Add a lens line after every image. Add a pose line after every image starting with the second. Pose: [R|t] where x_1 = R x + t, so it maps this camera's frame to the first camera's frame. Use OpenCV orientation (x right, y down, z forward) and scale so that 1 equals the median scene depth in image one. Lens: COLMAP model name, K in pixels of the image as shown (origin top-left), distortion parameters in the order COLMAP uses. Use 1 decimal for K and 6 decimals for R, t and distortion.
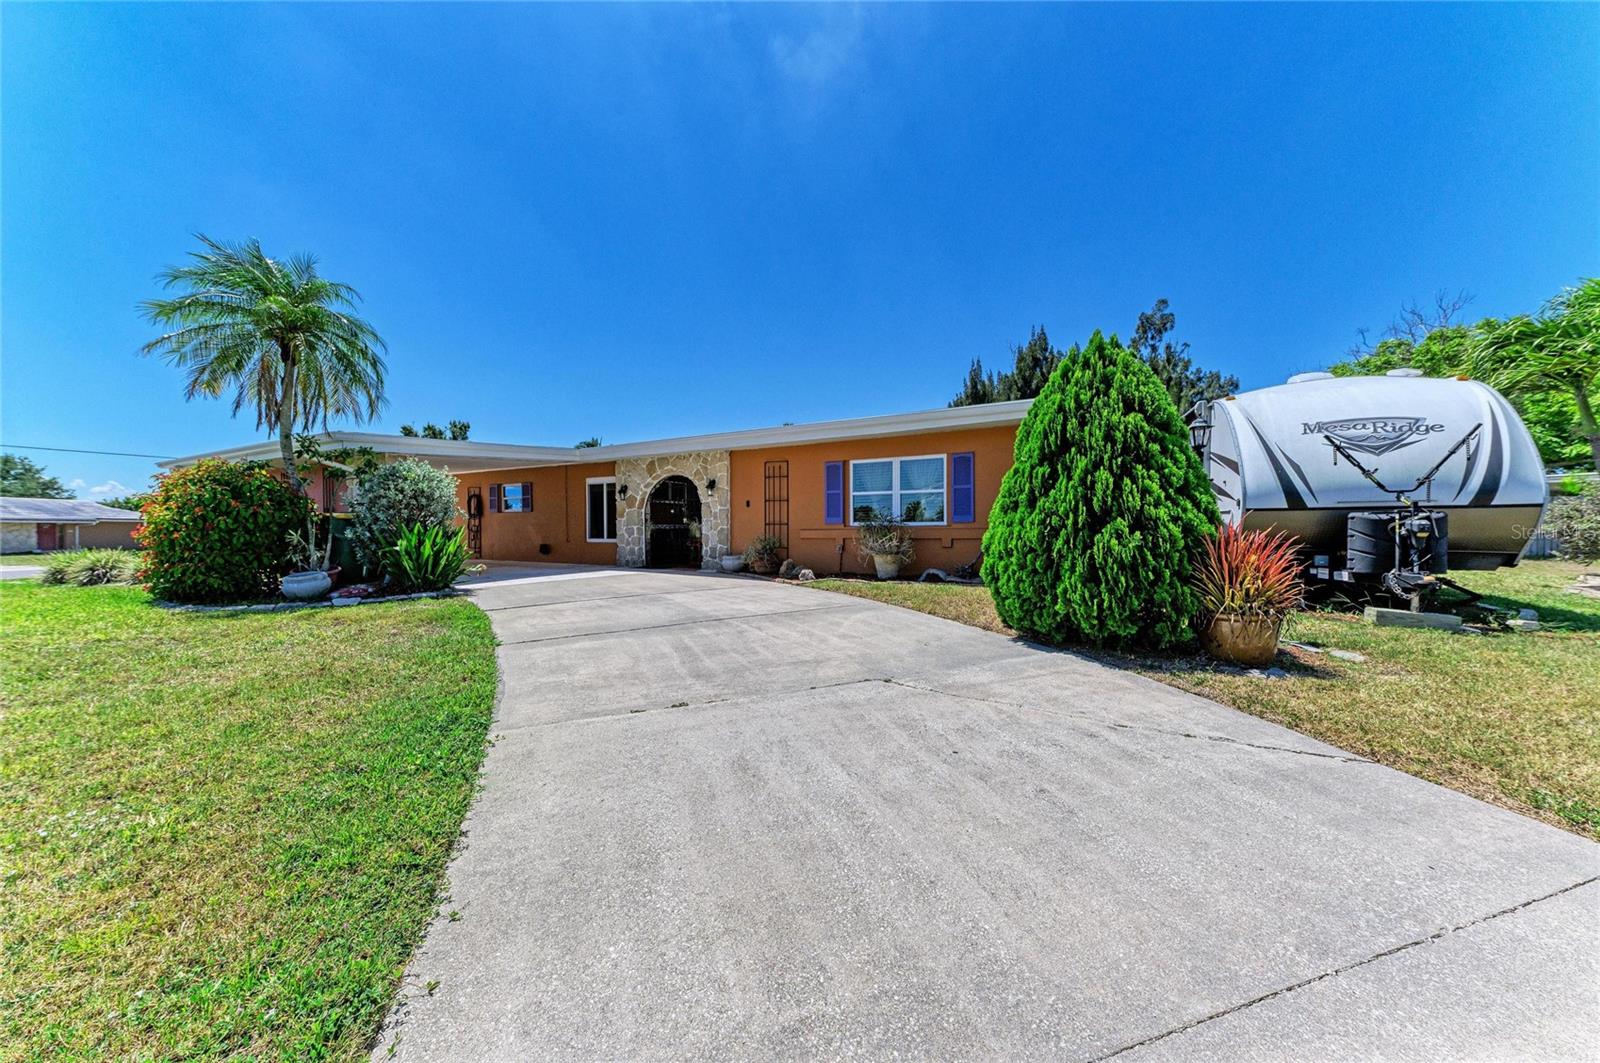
lens RADIAL K [[530.5, 0, 800.0], [0, 530.5, 531.5], [0, 0, 1]] dist [0.019507, -0.000017]
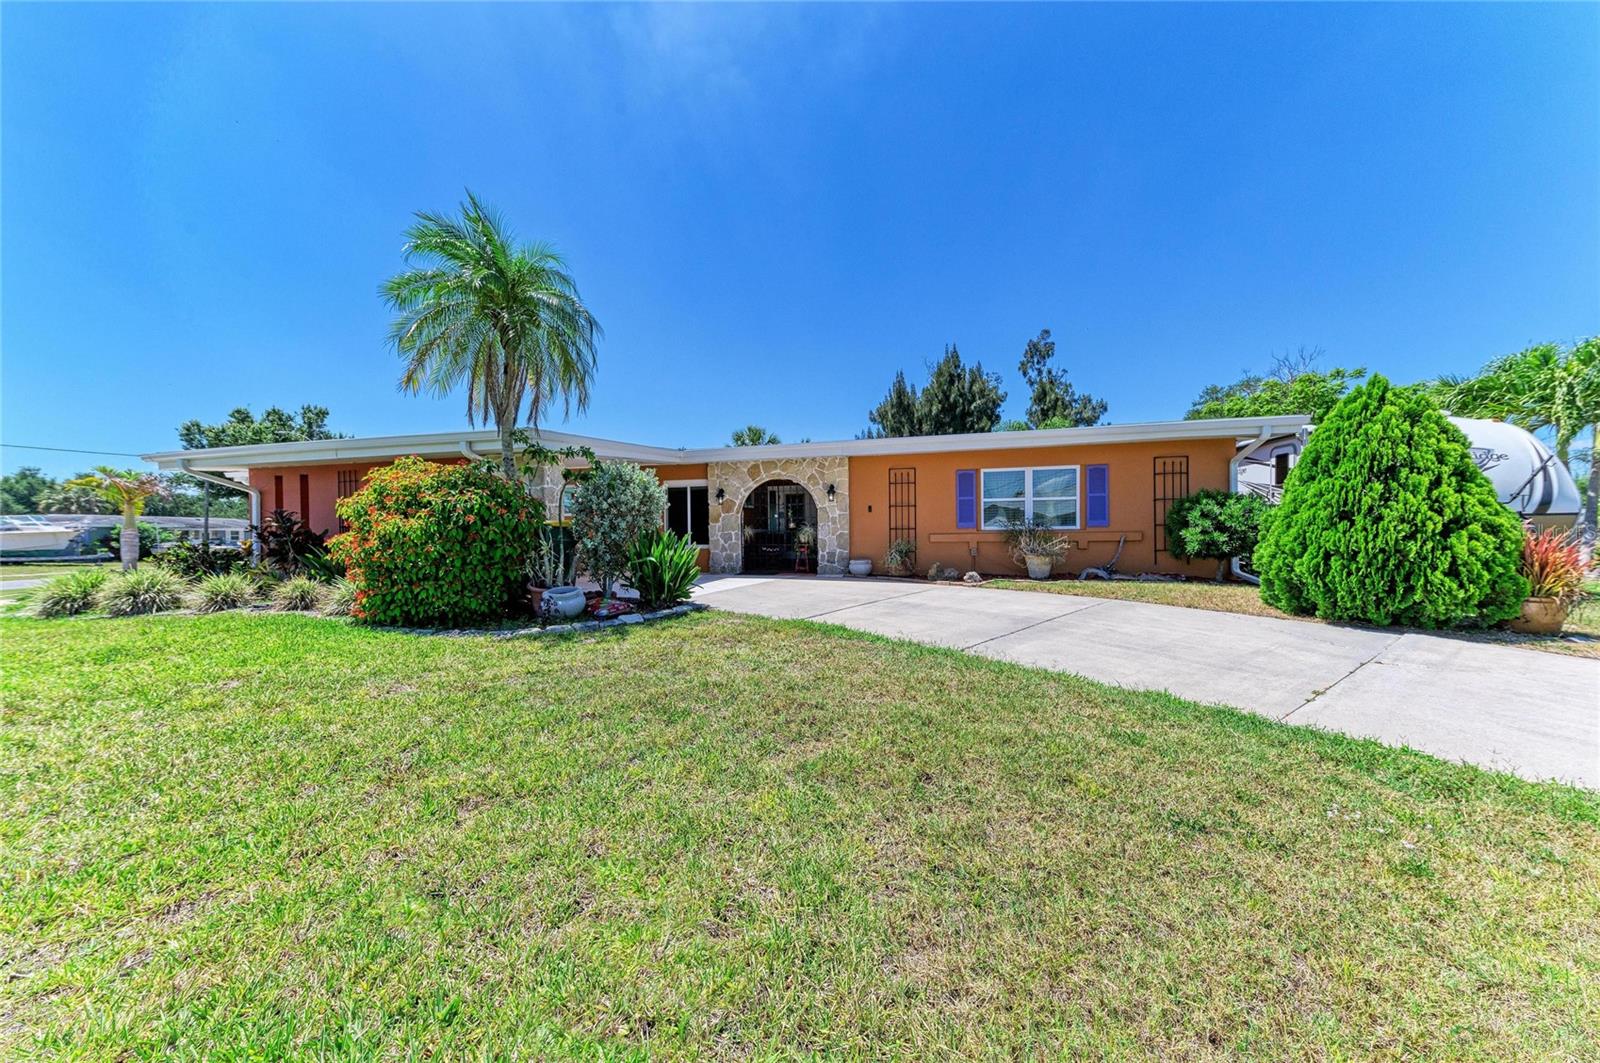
lens RADIAL K [[530.5, 0, 800.0], [0, 530.5, 531.5], [0, 0, 1]] dist [0.019507, -0.000017]
pose [[0.973797, -0.007414, 0.227297, -0.451637], [0.008149, 0.999964, -0.002297, -0.007294], [-0.227272, 0.004089, 0.973823, 0.034814]]
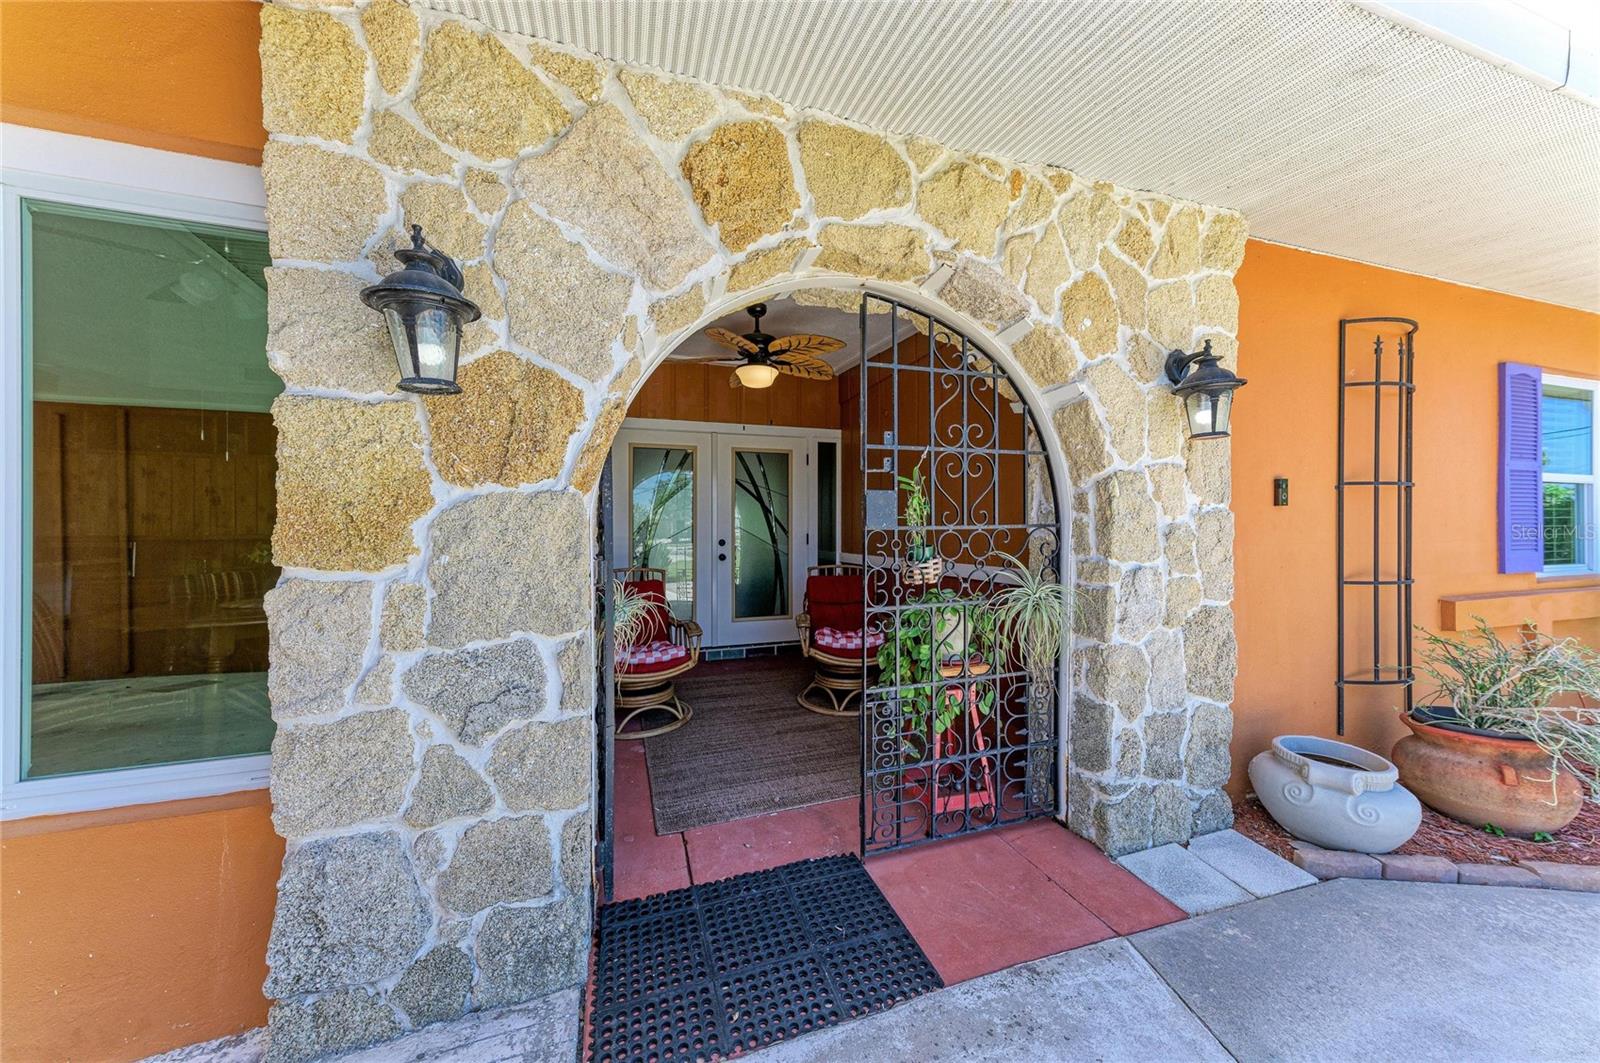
lens RADIAL K [[530.5, 0, 800.0], [0, 530.5, 531.5], [0, 0, 1]] dist [0.019507, -0.000017]
pose [[0.694517, 0.000213, 0.719476, -0.391052], [0.004622, 0.999978, -0.004758, -0.034690], [-0.719461, 0.006630, 0.694501, 0.965886]]
